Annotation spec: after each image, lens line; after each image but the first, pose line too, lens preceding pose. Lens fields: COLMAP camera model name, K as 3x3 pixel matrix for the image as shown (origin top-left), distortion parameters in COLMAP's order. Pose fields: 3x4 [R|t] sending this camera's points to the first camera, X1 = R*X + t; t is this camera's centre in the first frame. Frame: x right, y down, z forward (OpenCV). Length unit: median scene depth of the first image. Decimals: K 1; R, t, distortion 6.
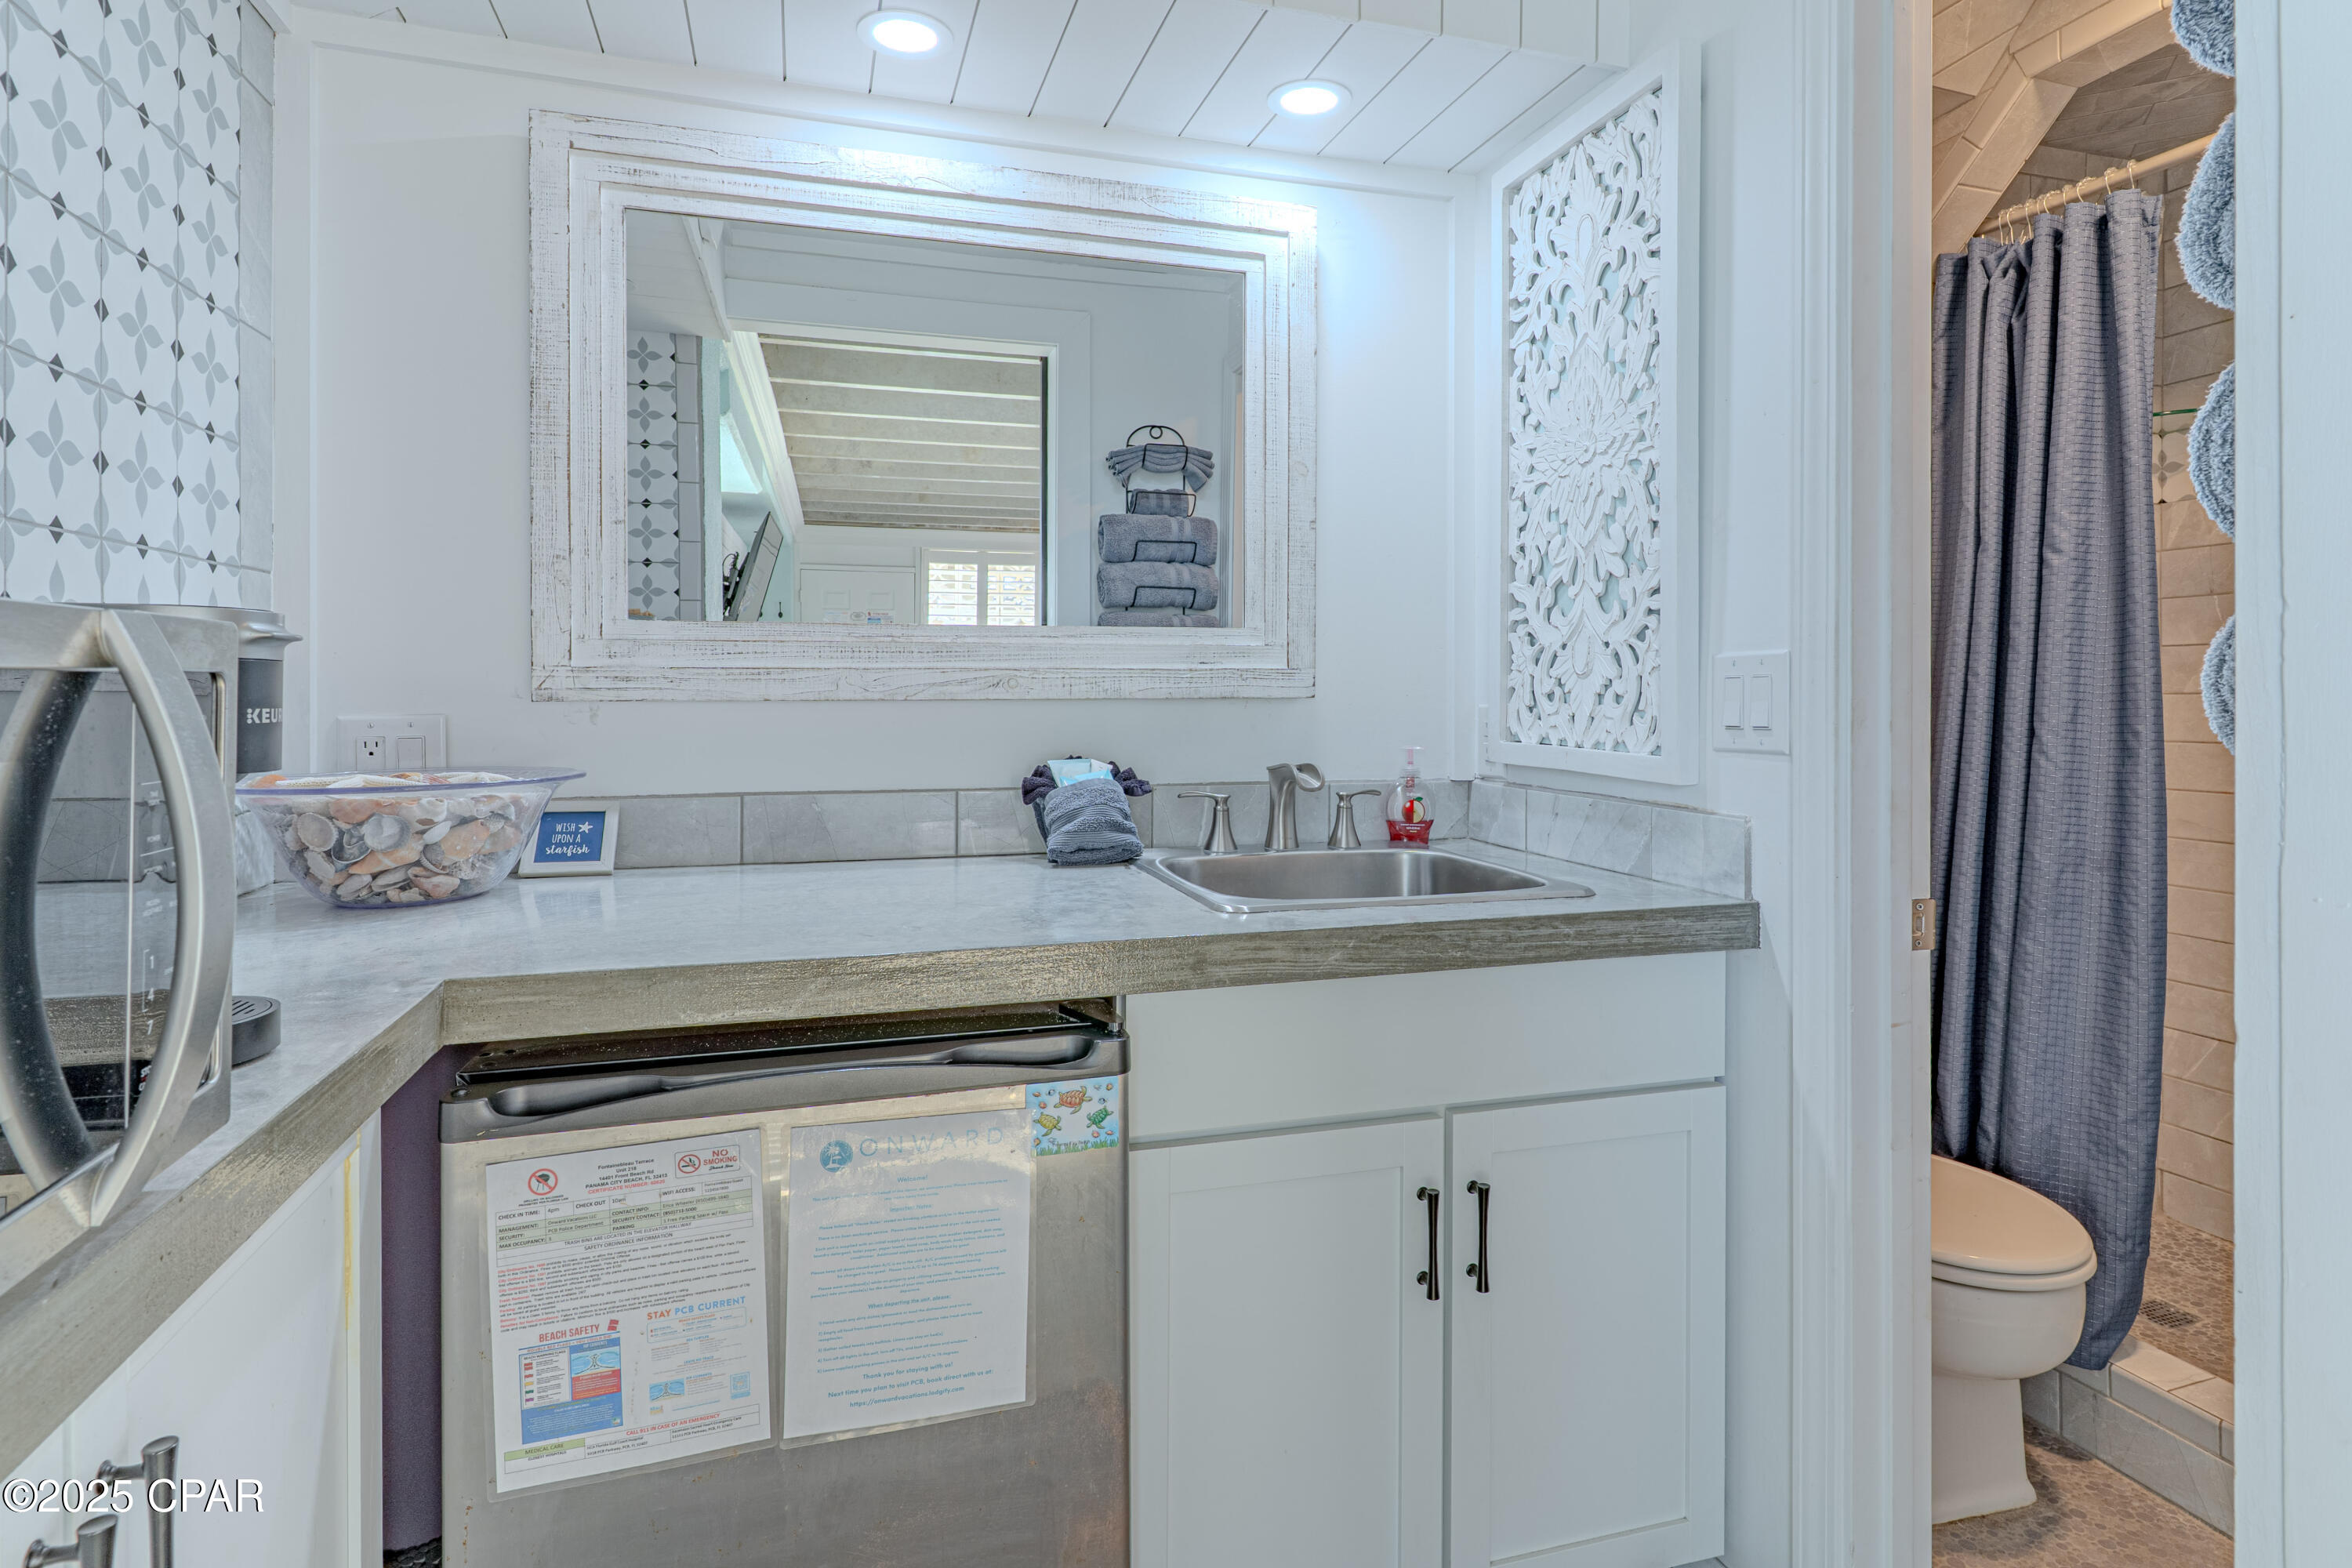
lens RADIAL K [[1272.2, 0, 1273.8], [0, 1272.2, 688.3], [0, 0, 1]] dist [-0.000007, -0.000812]
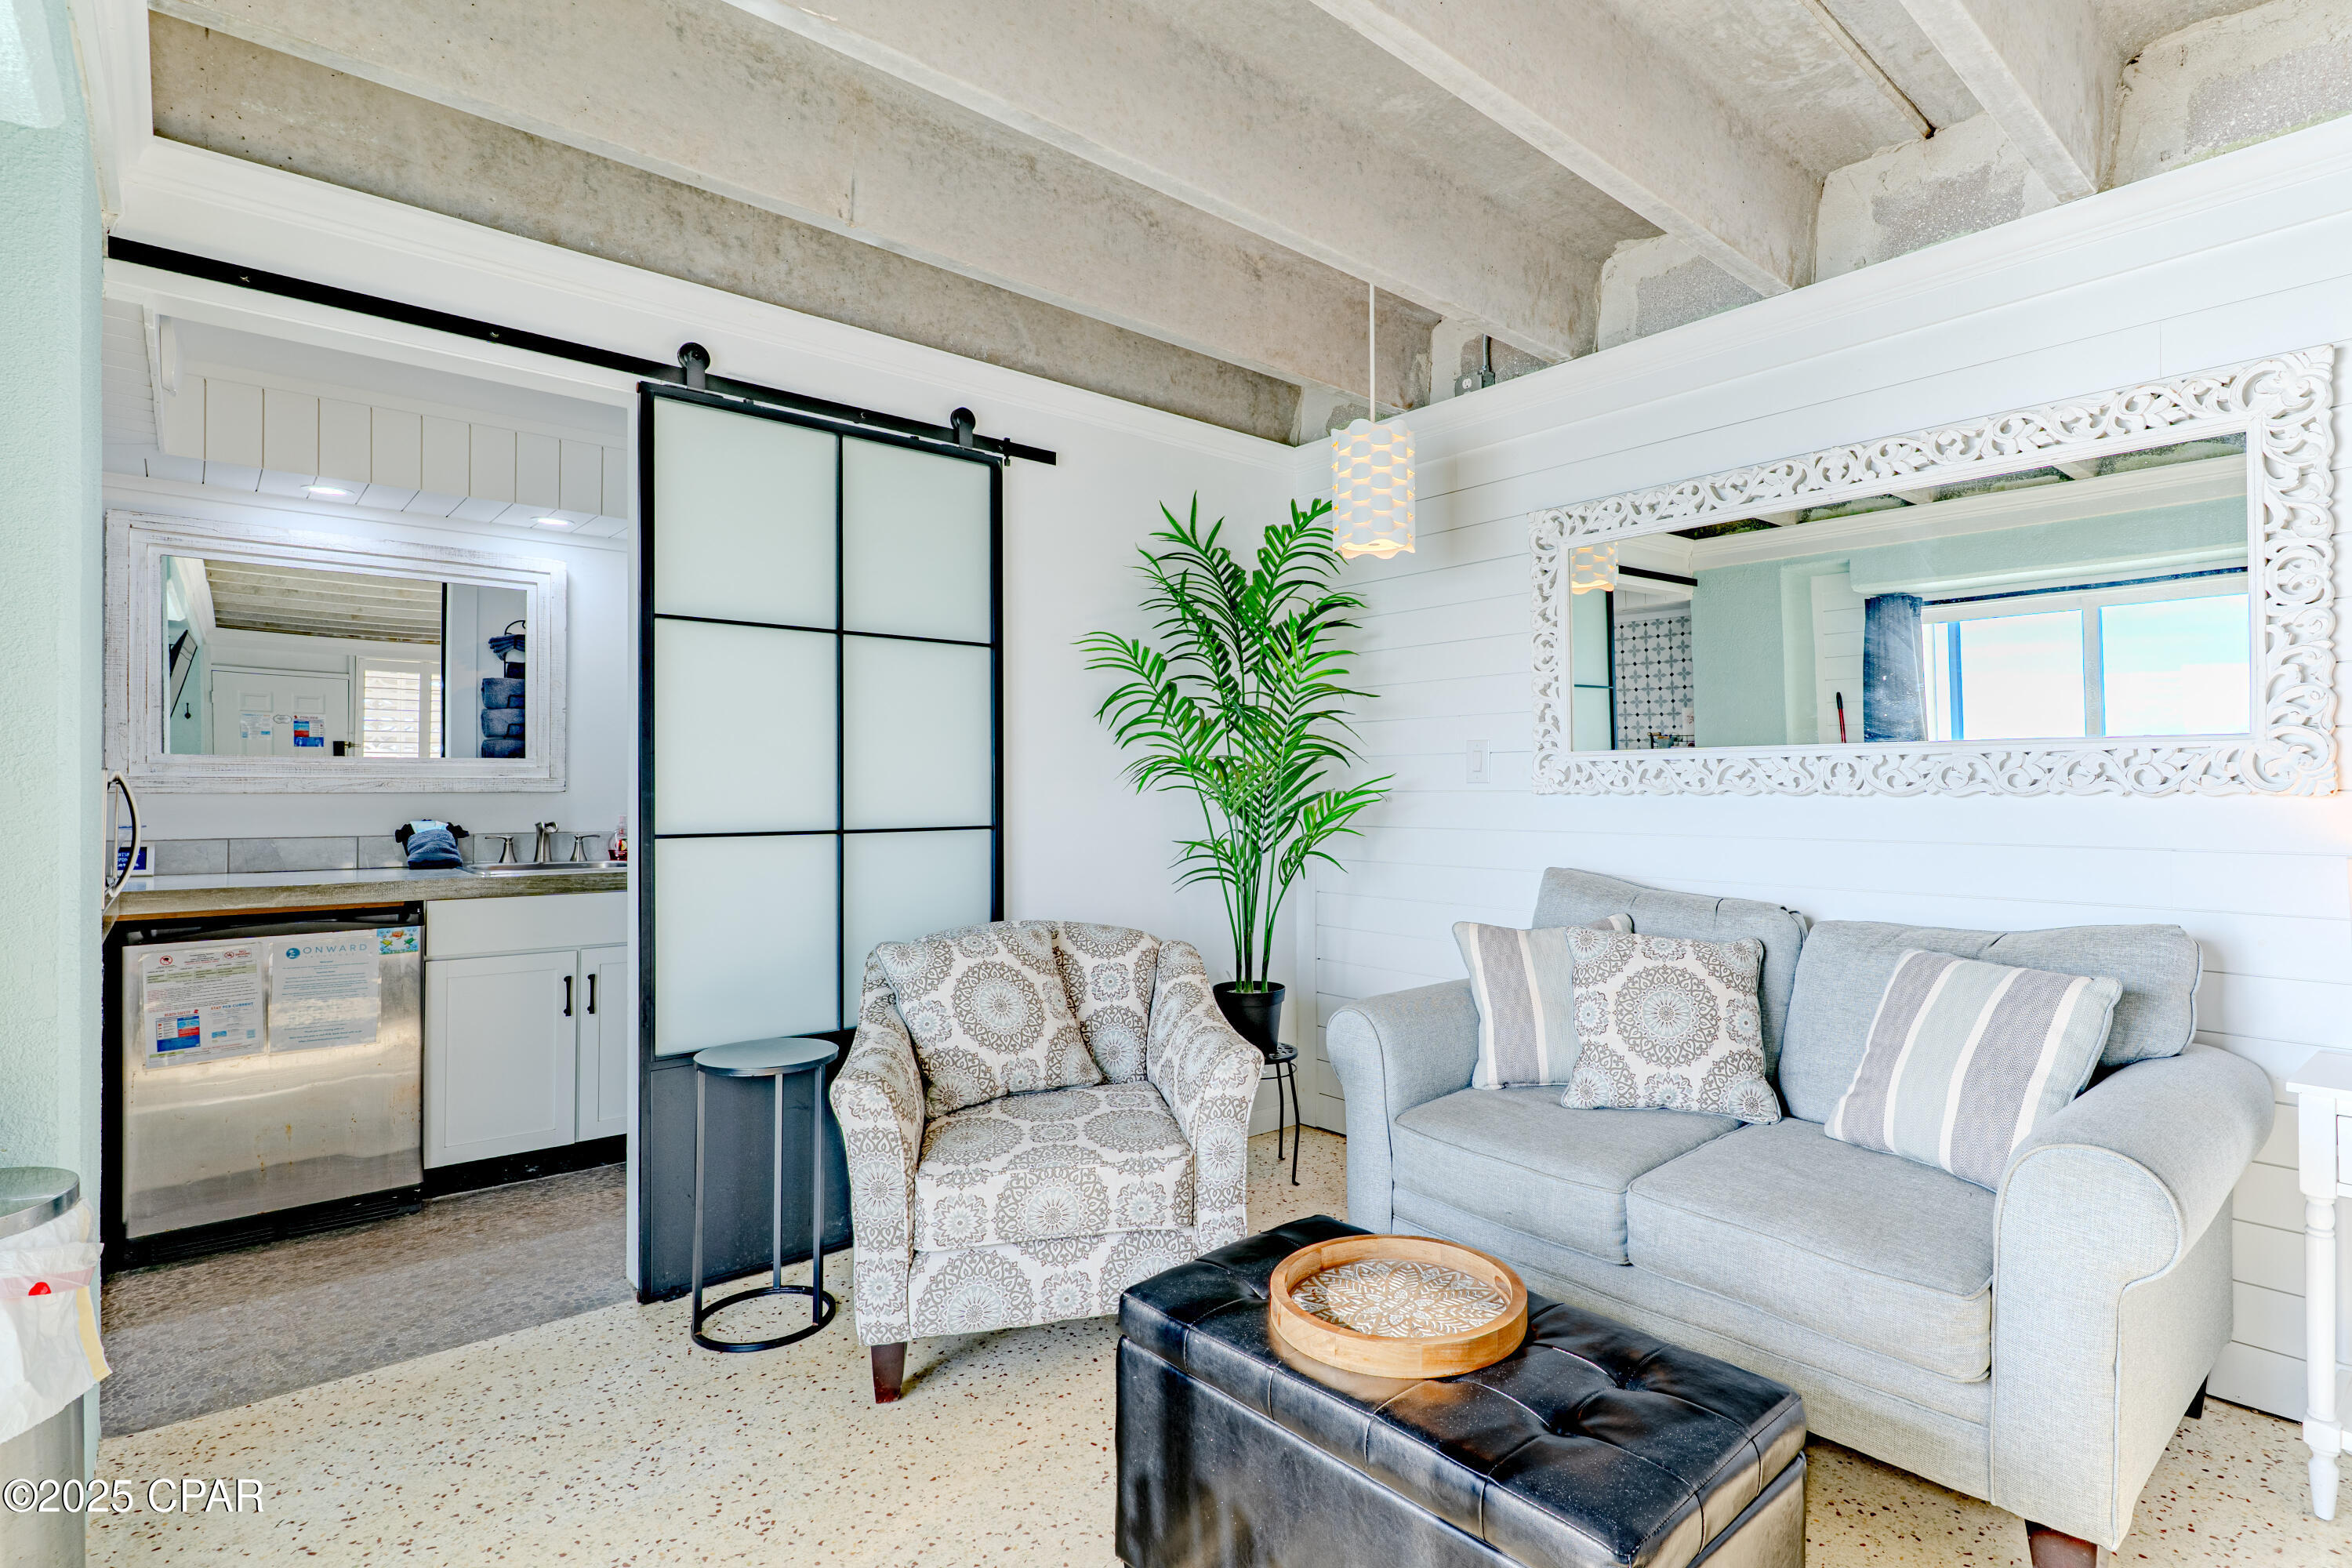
lens RADIAL K [[1148.3, 0, 1276.7], [0, 1148.3, 783.2], [0, 0, 1]] dist [0.000642, -0.001848]
pose [[0.920098, 0.002679, 0.391679, 0.447142], [-0.001491, 0.999993, -0.003337, -0.003050], [-0.391686, 0.002487, 0.920096, -1.478334]]
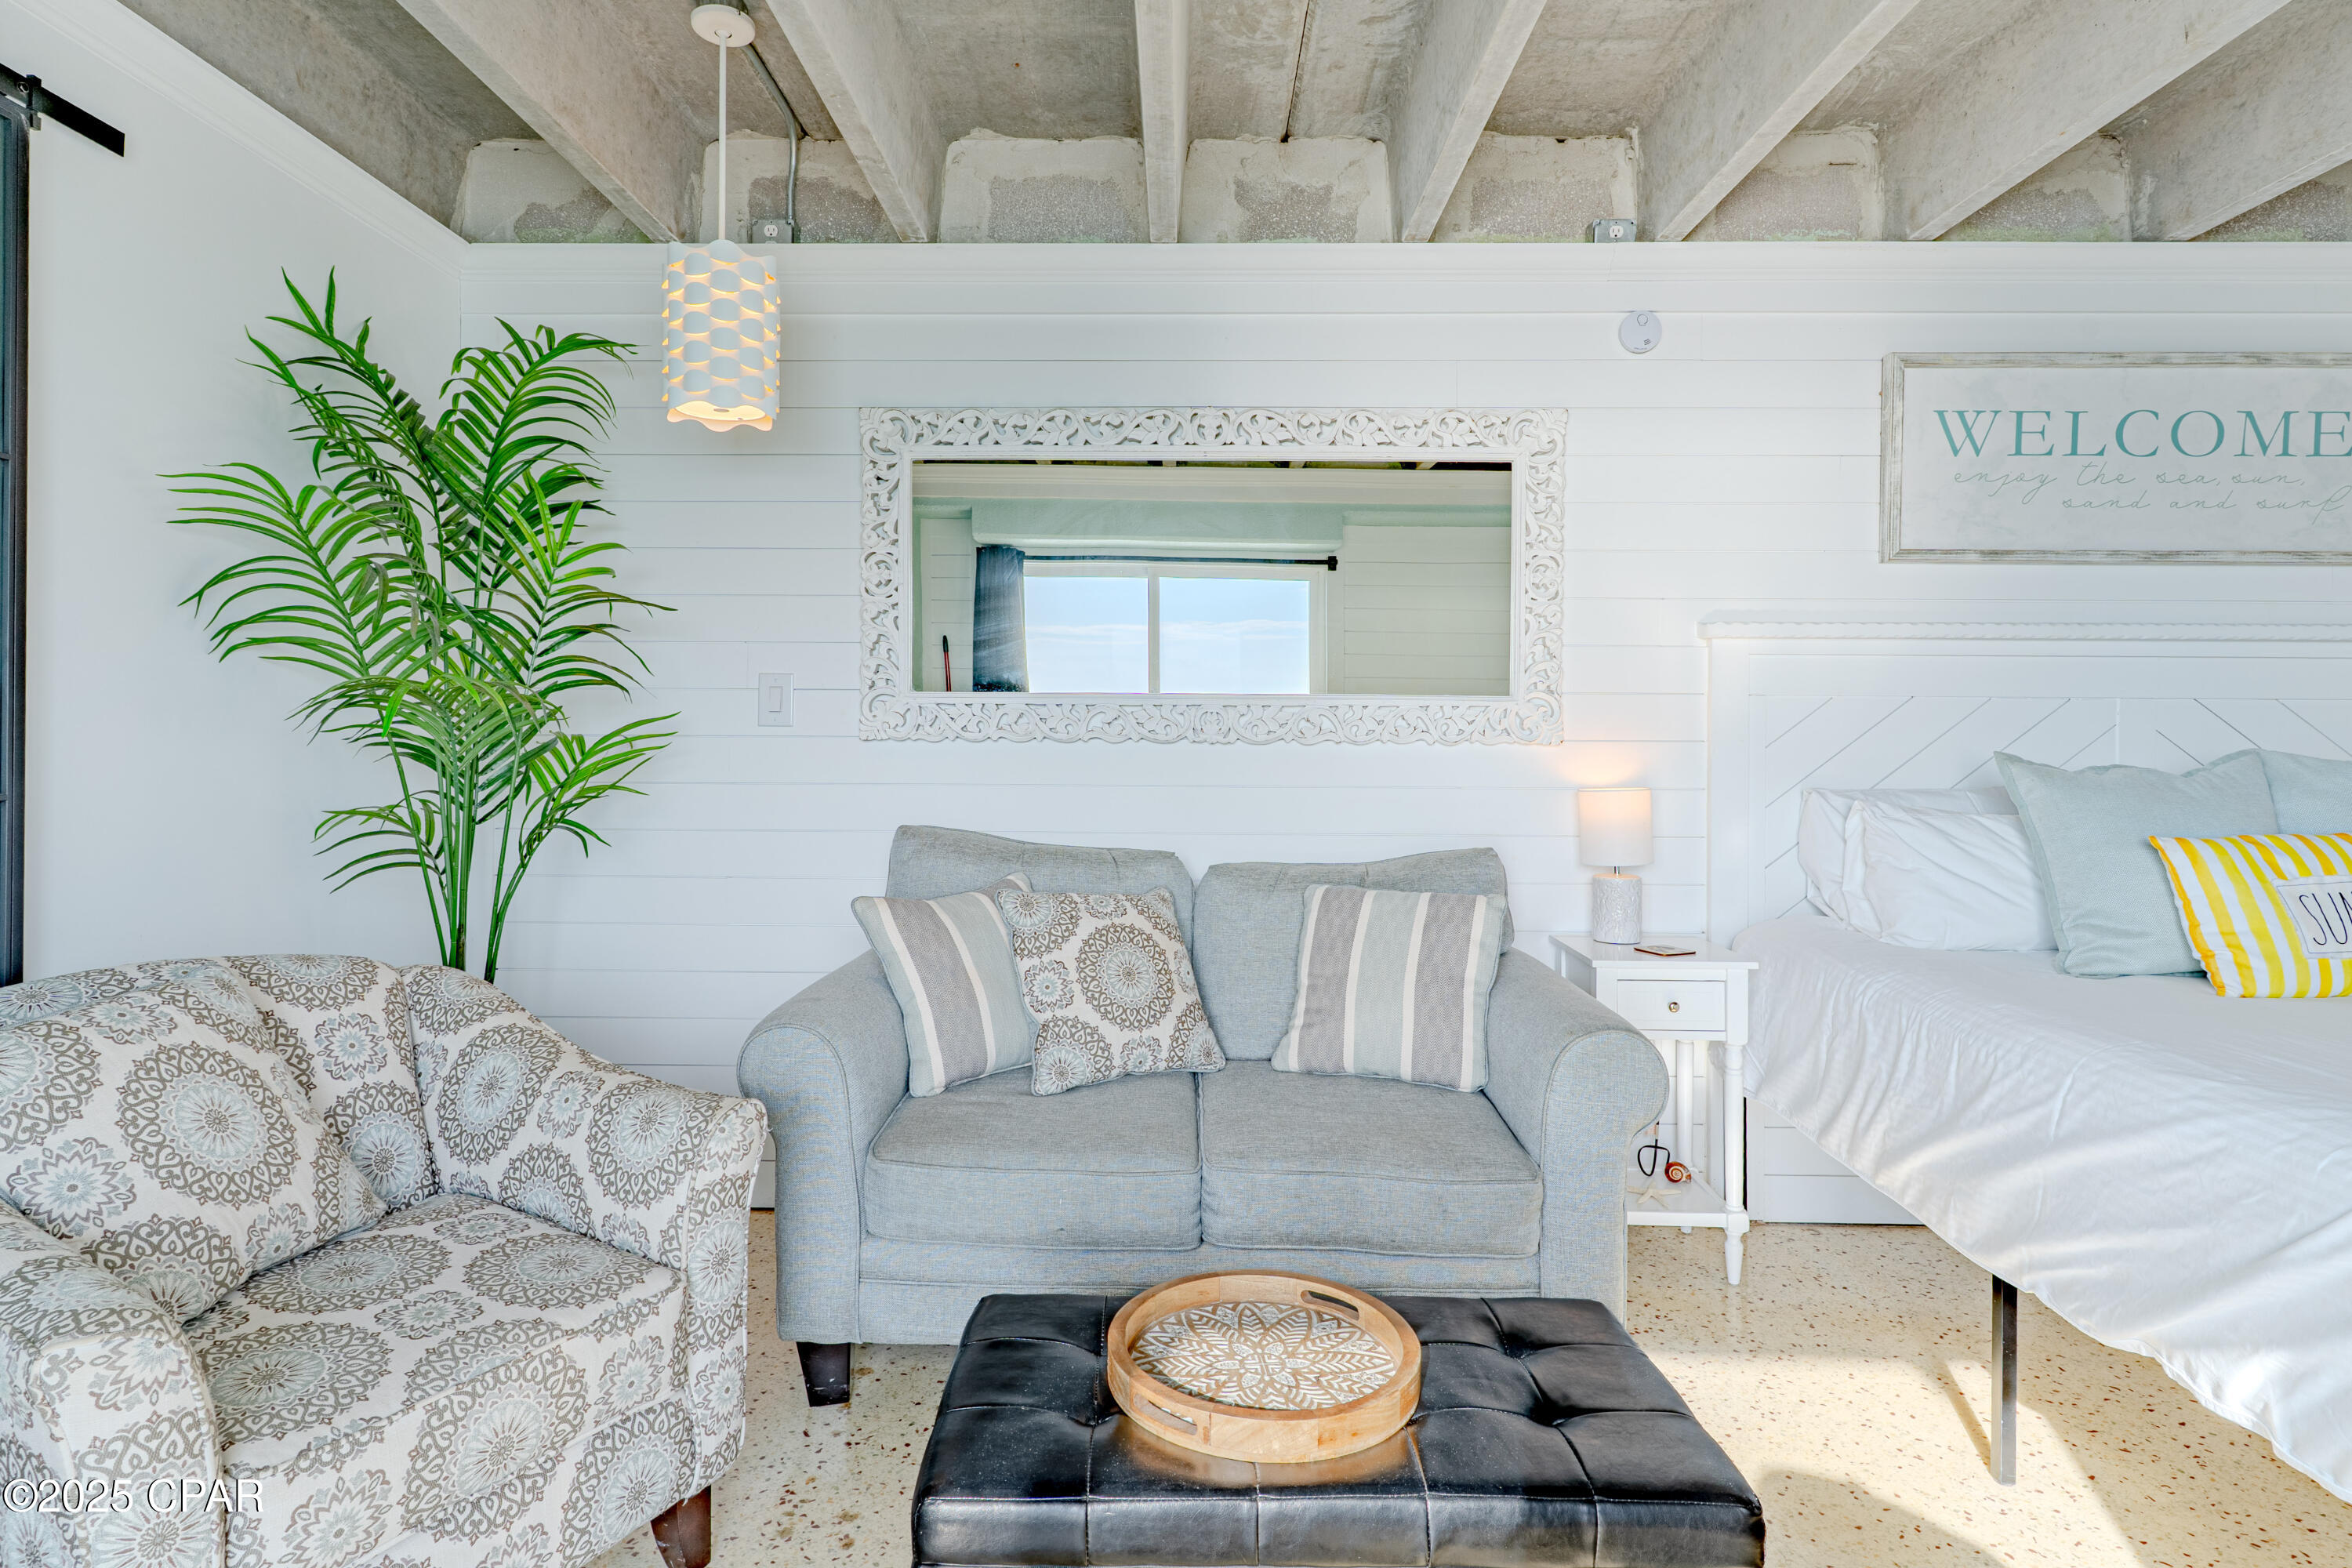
lens RADIAL K [[1228.6, 0, 1156.8], [0, 1228.6, 731.7], [0, 0, 1]] dist [0.003377, -0.000053]
pose [[0.358633, 0.009131, 0.933434, 0.111099], [-0.010791, 0.999926, -0.005635, 0.001919], [-0.933416, -0.008052, 0.358705, -0.885526]]
